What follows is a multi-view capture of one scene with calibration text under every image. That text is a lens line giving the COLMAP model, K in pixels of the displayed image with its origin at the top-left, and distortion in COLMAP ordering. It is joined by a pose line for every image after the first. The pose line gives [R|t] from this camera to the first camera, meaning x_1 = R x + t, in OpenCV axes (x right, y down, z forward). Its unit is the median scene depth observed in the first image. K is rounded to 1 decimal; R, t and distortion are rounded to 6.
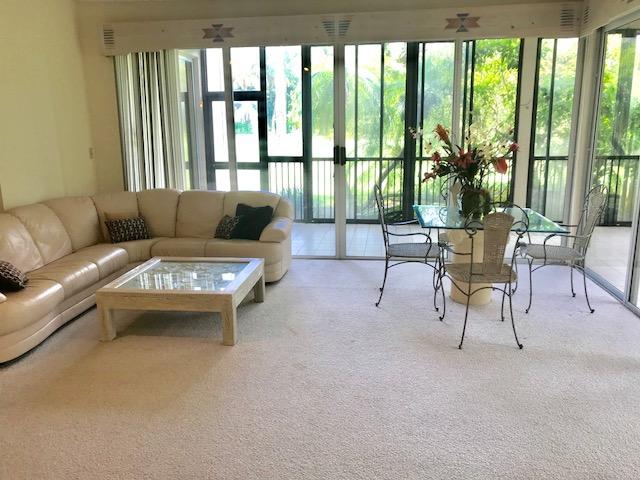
lens RADIAL K [[523.5, 0, 319.6], [0, 523.5, 227.0], [0, 0, 1]] dist [0.059296, -0.077183]
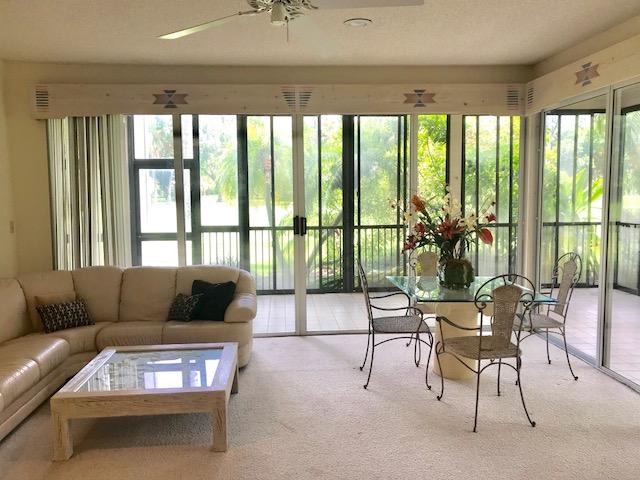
lens RADIAL K [[523.5, 0, 319.6], [0, 523.5, 227.0], [0, 0, 1]] dist [0.059296, -0.077183]
pose [[0.980139, -0.012547, 0.197915, -0.125127], [0.037154, 0.991943, -0.121113, -0.018071], [-0.194801, 0.126061, 0.972708, 0.064617]]
